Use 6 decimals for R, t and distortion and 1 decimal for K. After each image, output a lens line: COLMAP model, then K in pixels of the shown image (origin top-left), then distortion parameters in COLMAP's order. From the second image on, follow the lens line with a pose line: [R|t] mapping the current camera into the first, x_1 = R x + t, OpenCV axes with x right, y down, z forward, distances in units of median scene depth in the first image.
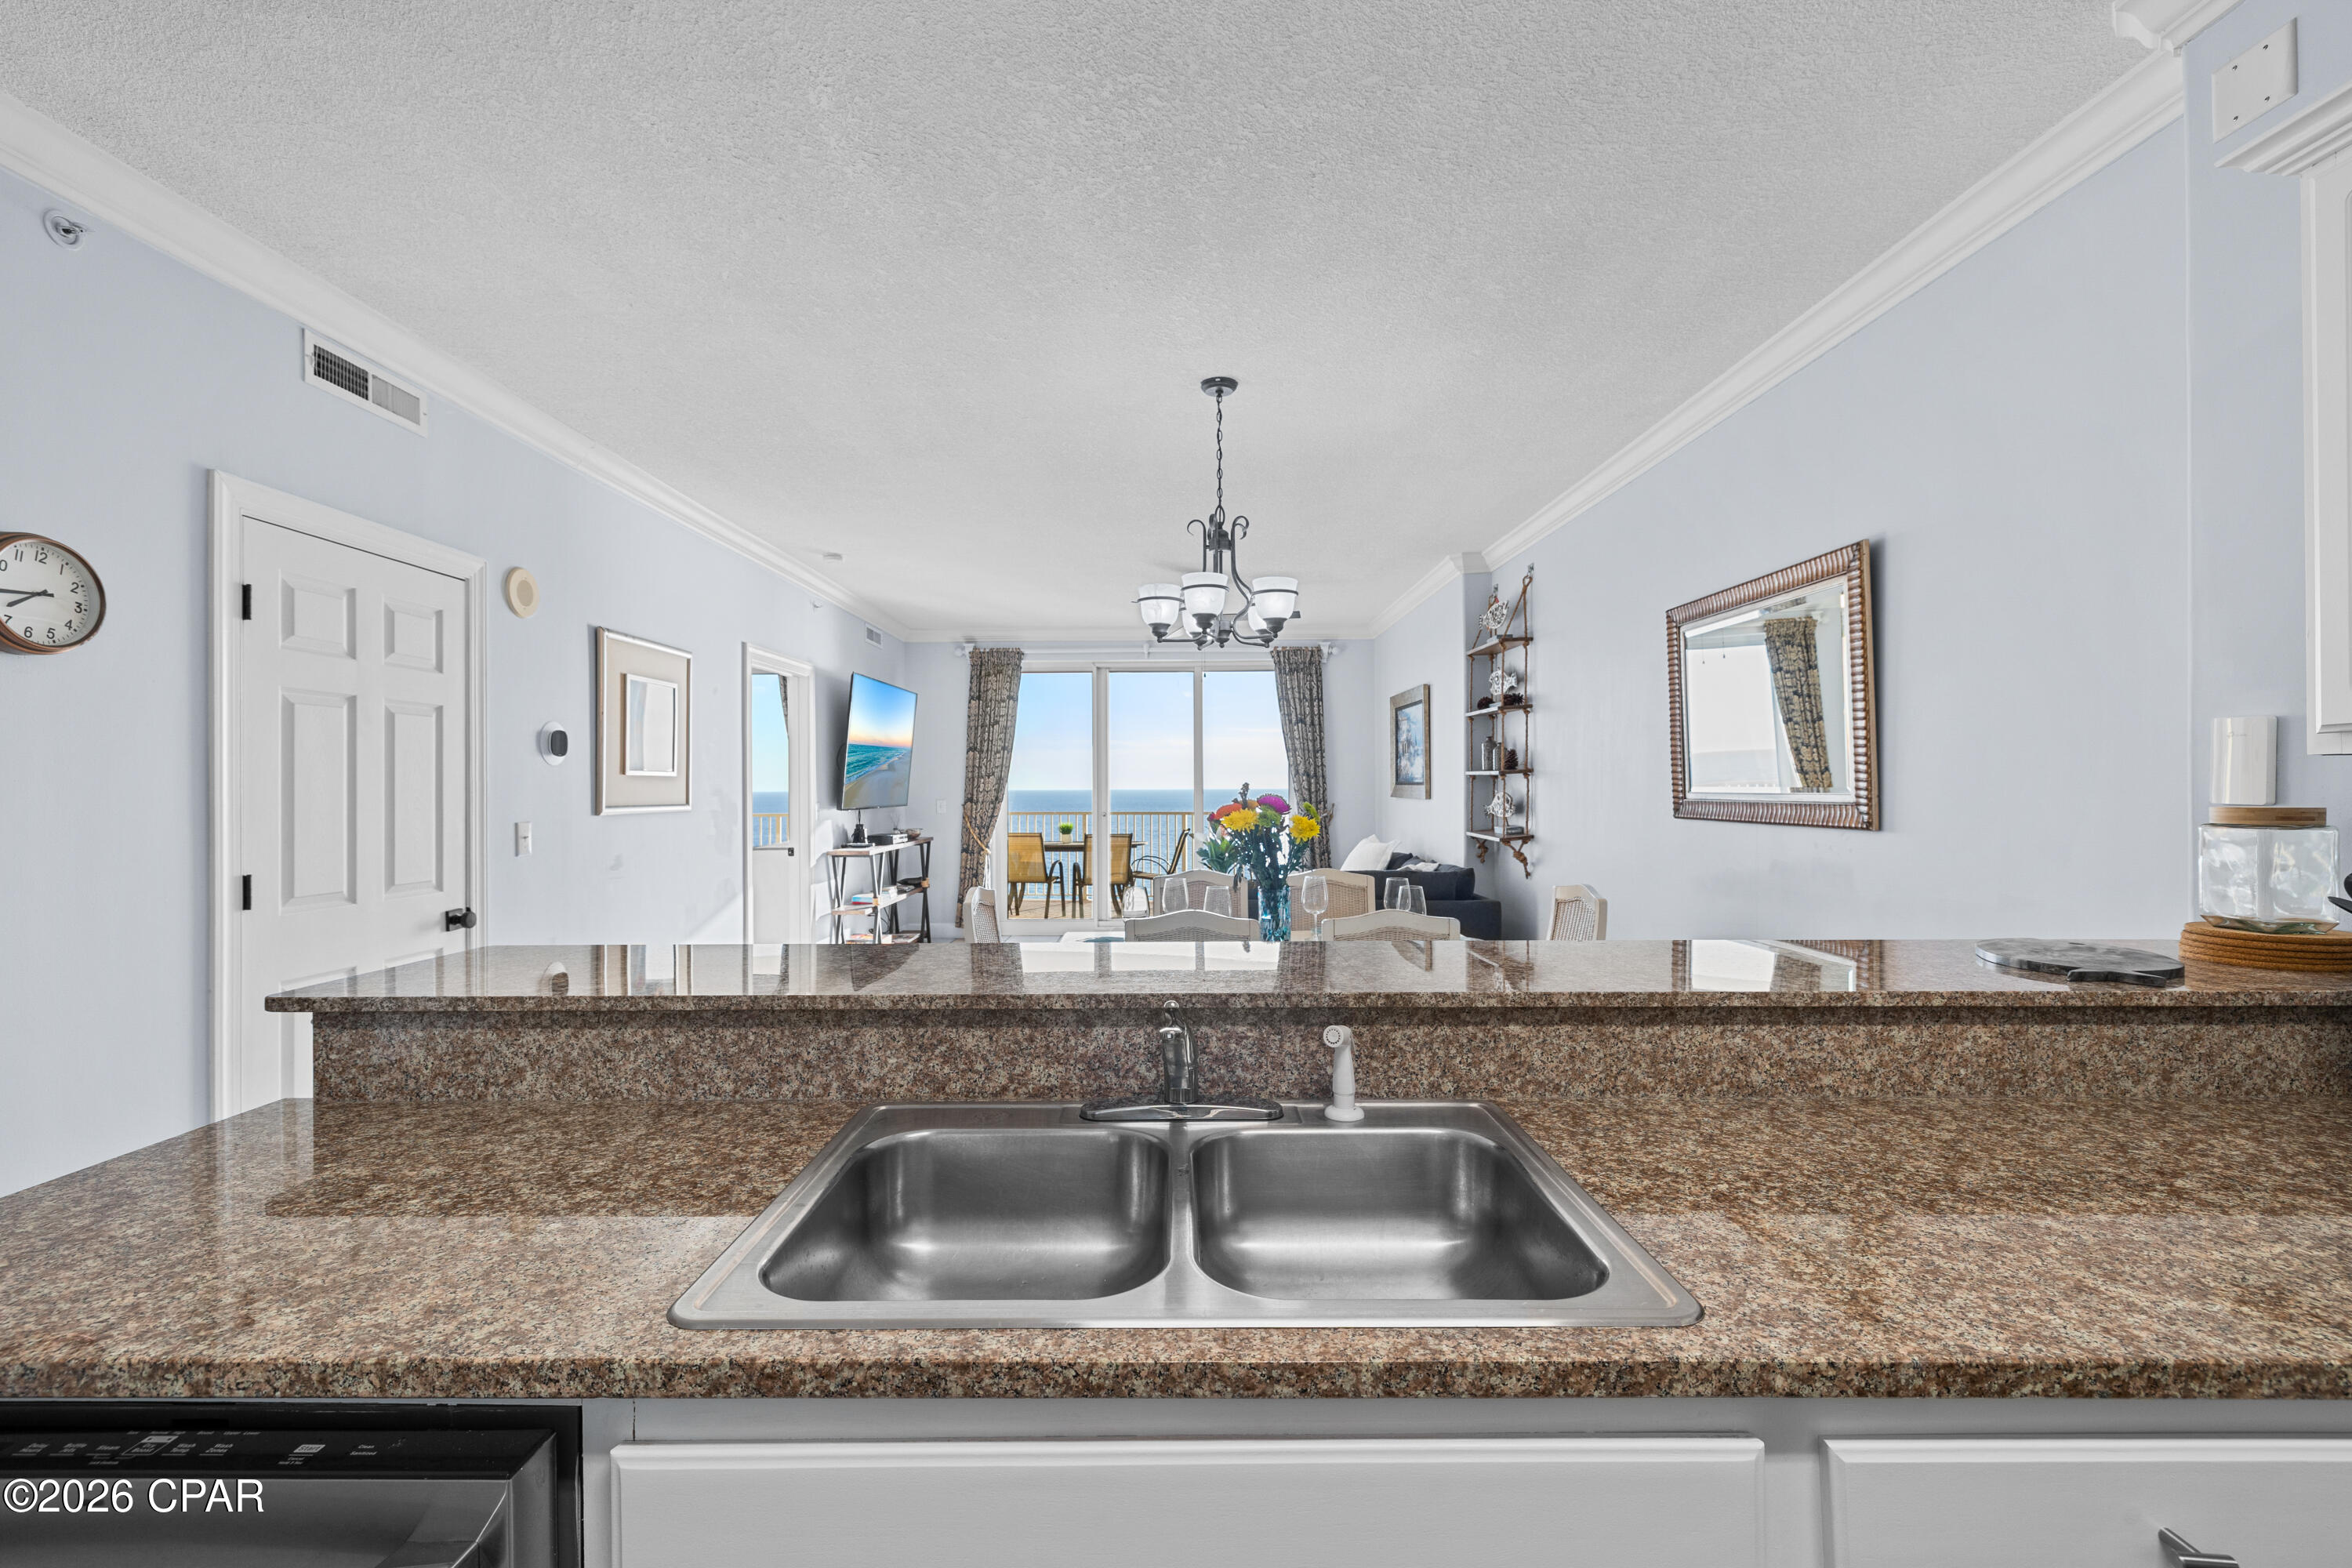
lens RADIAL K [[1001.8, 0, 1186.6], [0, 1001.8, 785.4], [0, 0, 1]] dist [0.004422, -0.000527]
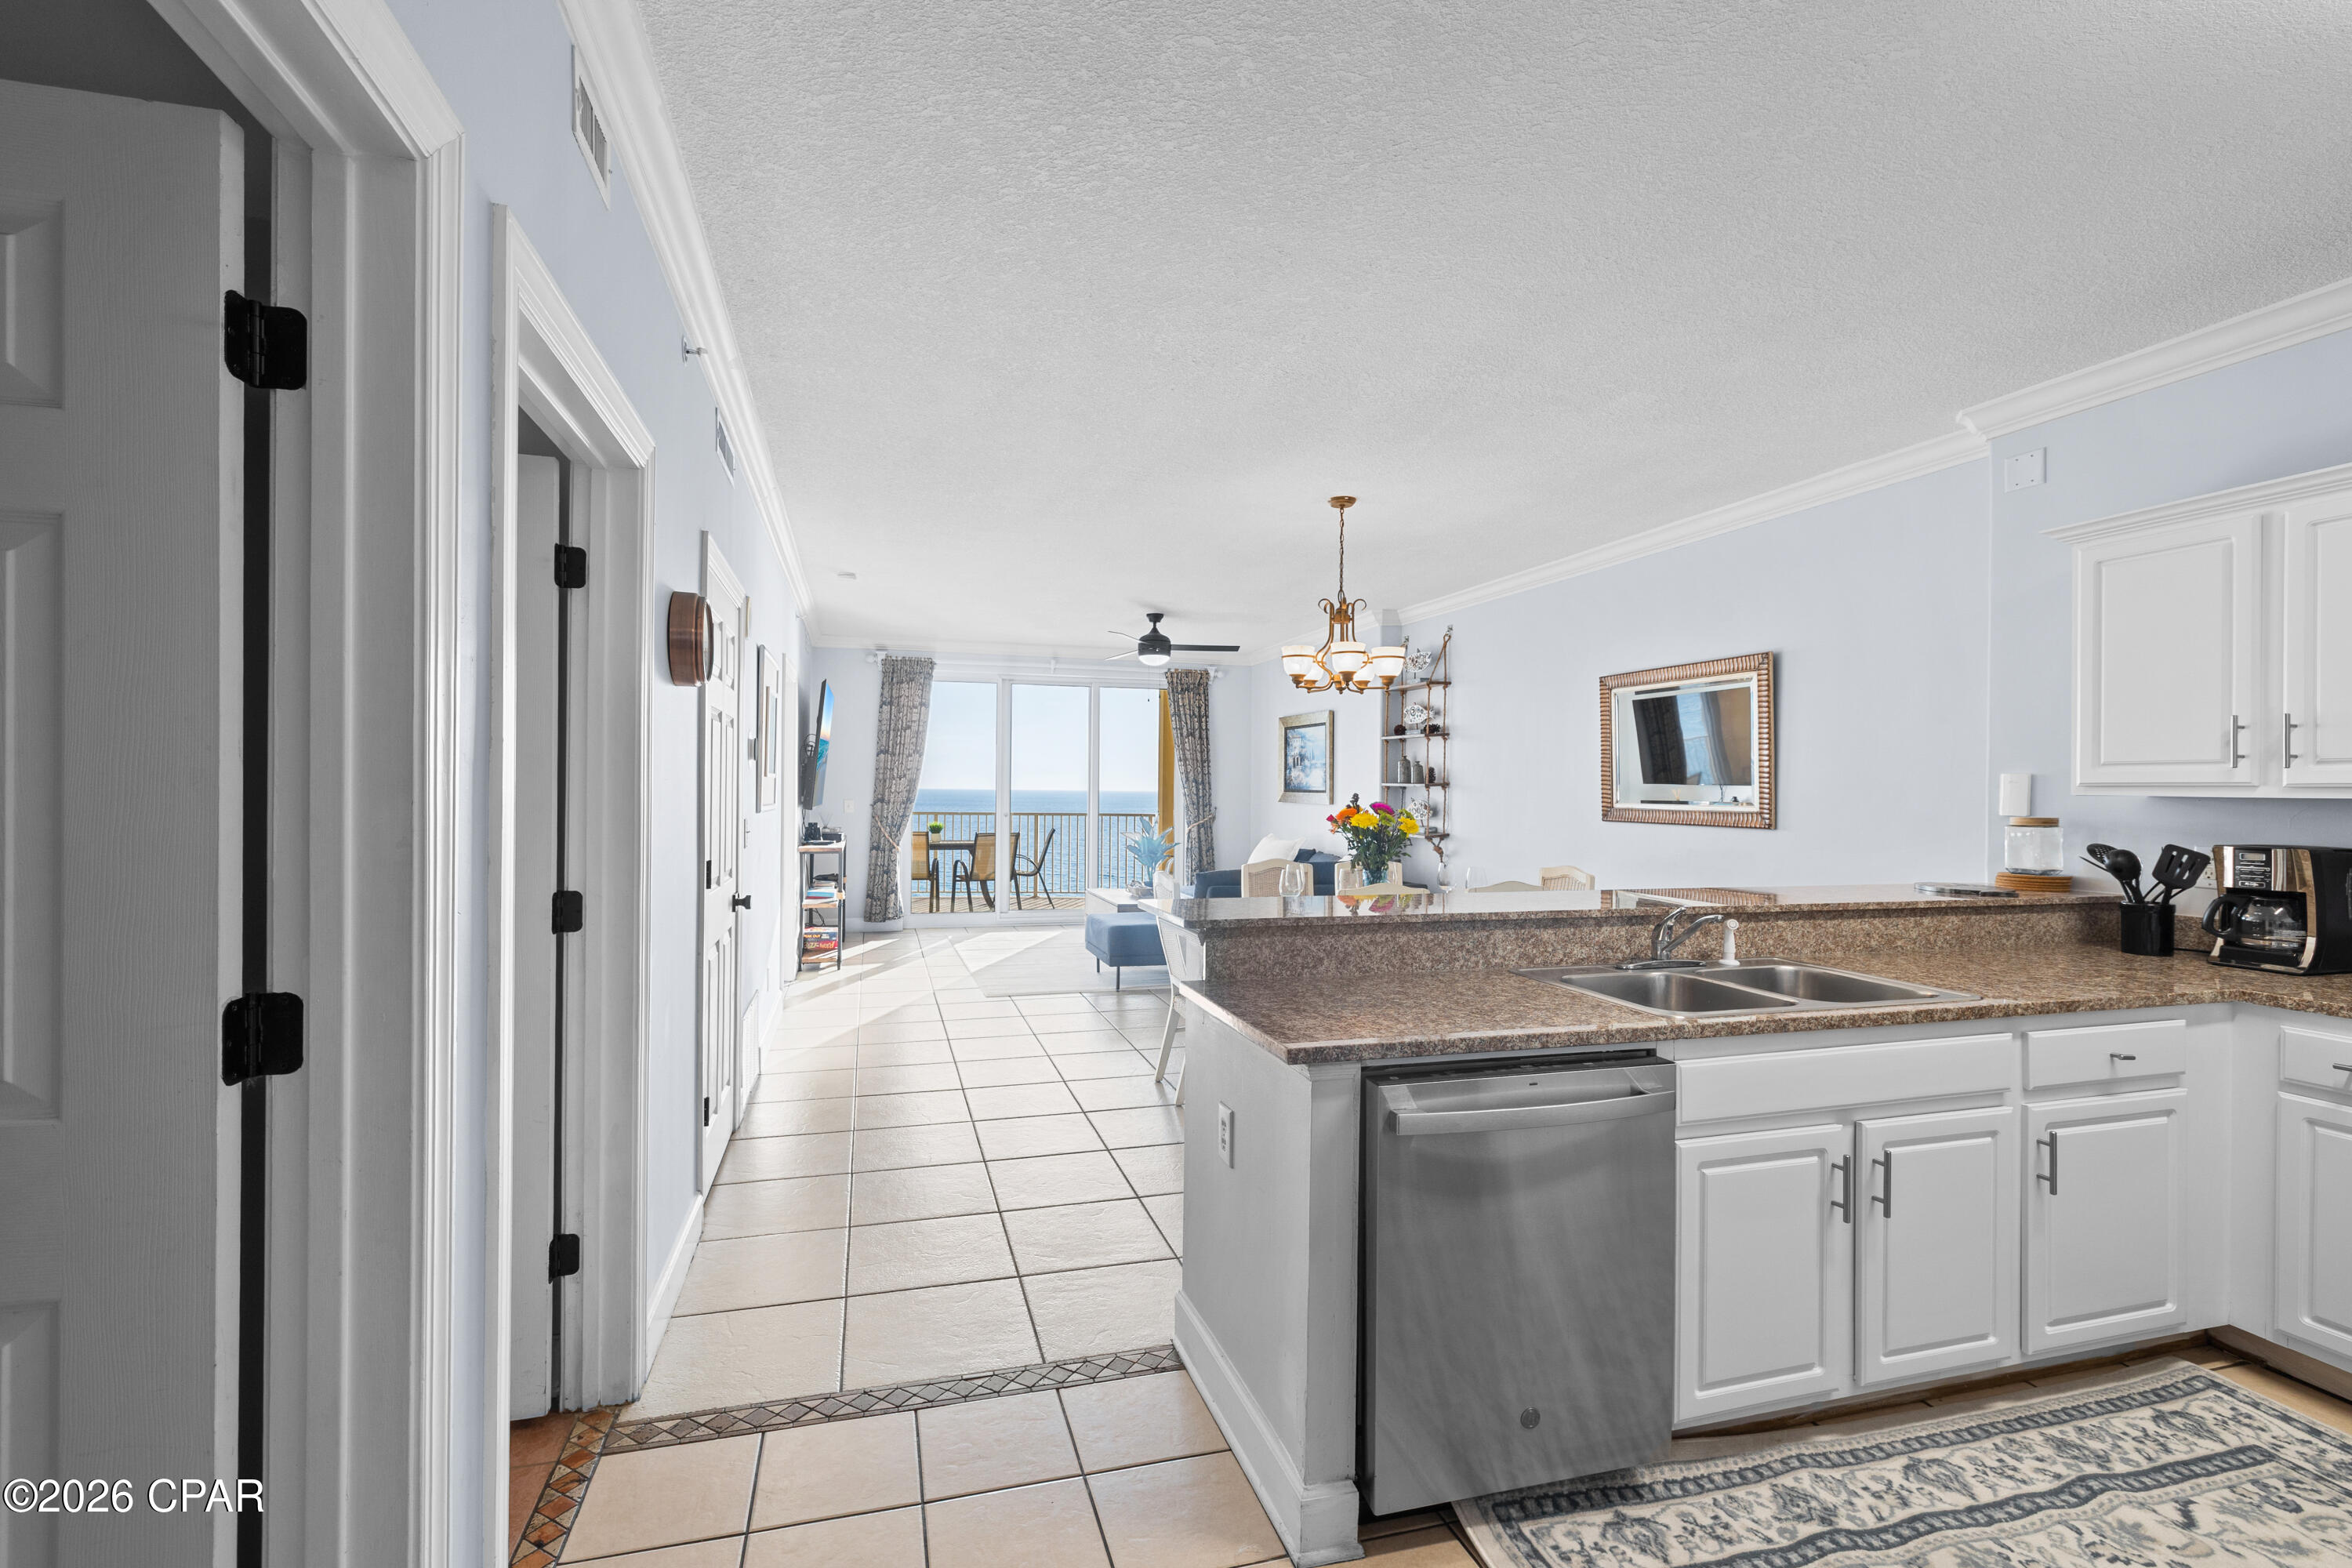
lens RADIAL K [[1001.8, 0, 1169.8], [0, 1001.8, 789.2], [0, 0, 1]] dist [0.004422, -0.000527]
pose [[0.964010, 0.013997, 0.265497, -0.682251], [-0.014629, 0.999893, 0.000403, -0.006167], [-0.265463, -0.004273, 0.964112, -0.309093]]
